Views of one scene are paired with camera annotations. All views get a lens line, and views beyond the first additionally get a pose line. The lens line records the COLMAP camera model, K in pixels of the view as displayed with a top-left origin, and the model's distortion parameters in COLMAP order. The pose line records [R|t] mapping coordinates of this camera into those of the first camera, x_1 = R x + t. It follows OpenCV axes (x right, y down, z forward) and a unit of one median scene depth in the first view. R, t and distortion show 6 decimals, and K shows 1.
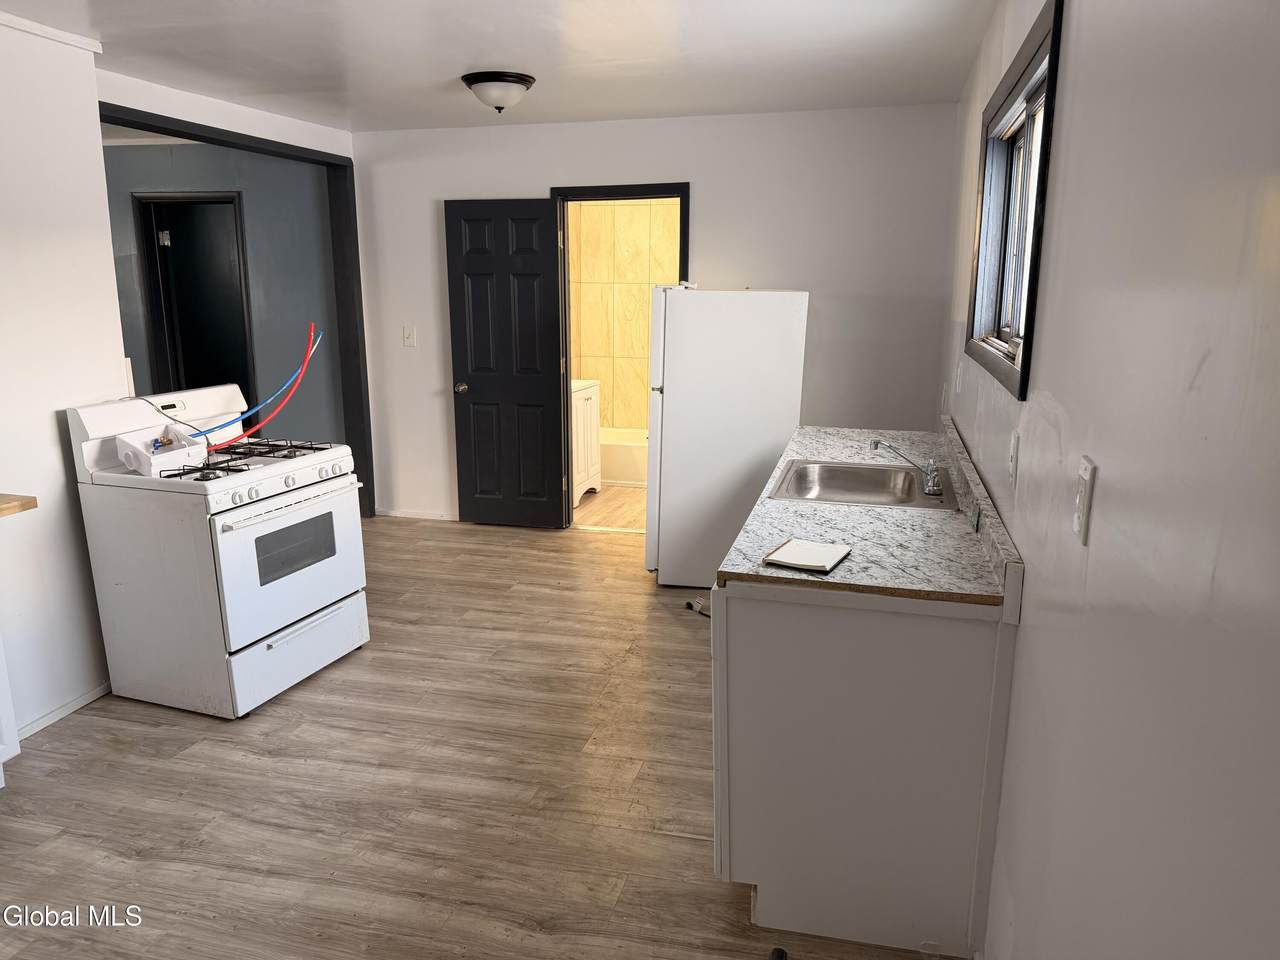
lens RADIAL K [[885.4, 0, 640.1], [0, 885.4, 490.1], [0, 0, 1]] dist [0.048535, -0.055039]
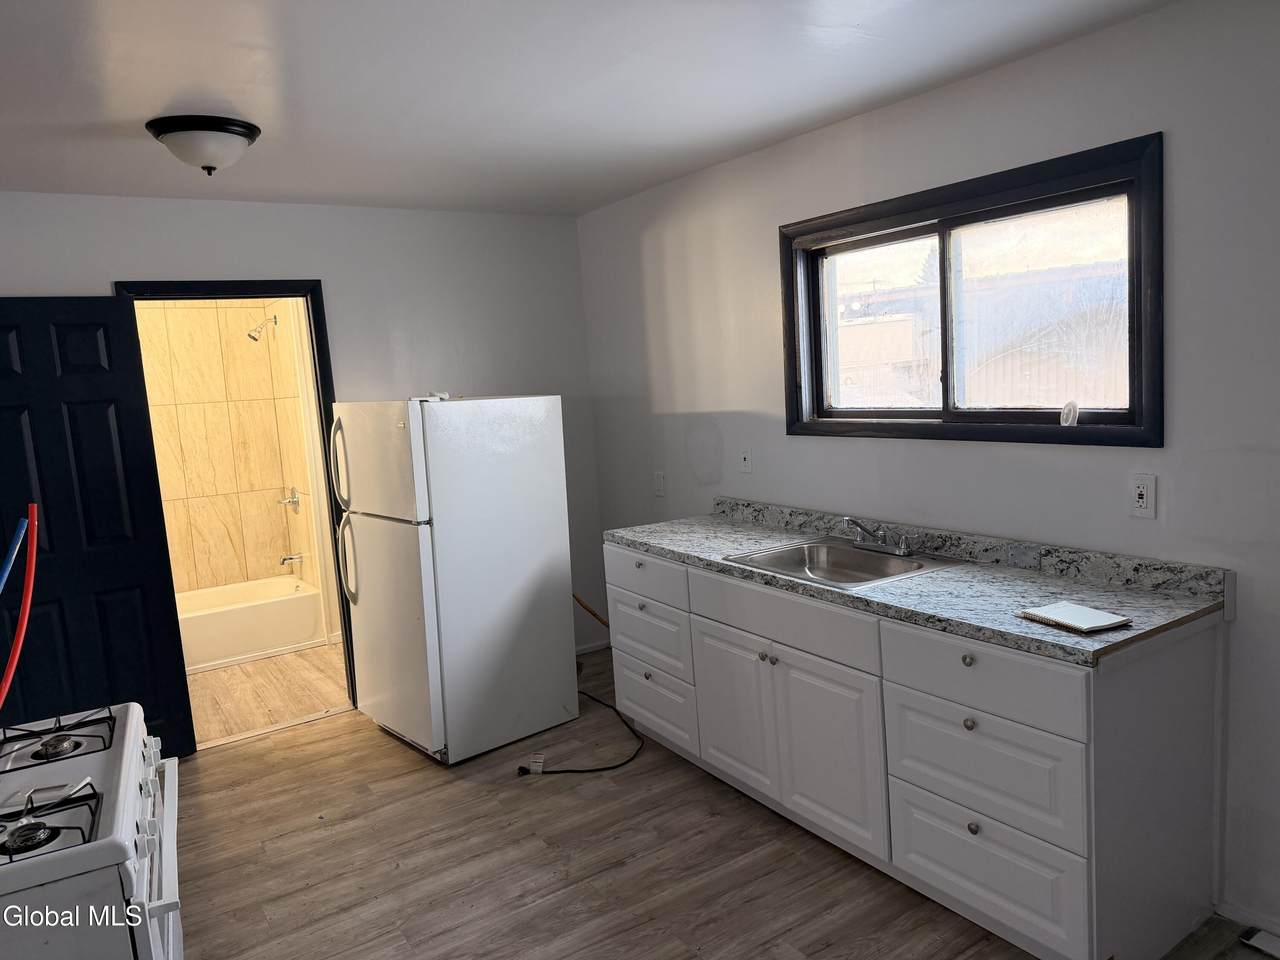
lens RADIAL K [[890.6, 0, 643.6], [0, 890.6, 472.9], [0, 0, 1]] dist [0.050580, -0.061355]
pose [[0.671028, -0.130371, 0.729880, -0.582725], [0.229967, 0.972467, -0.037722, -0.109026], [-0.704866, 0.193160, 0.682534, 0.391753]]
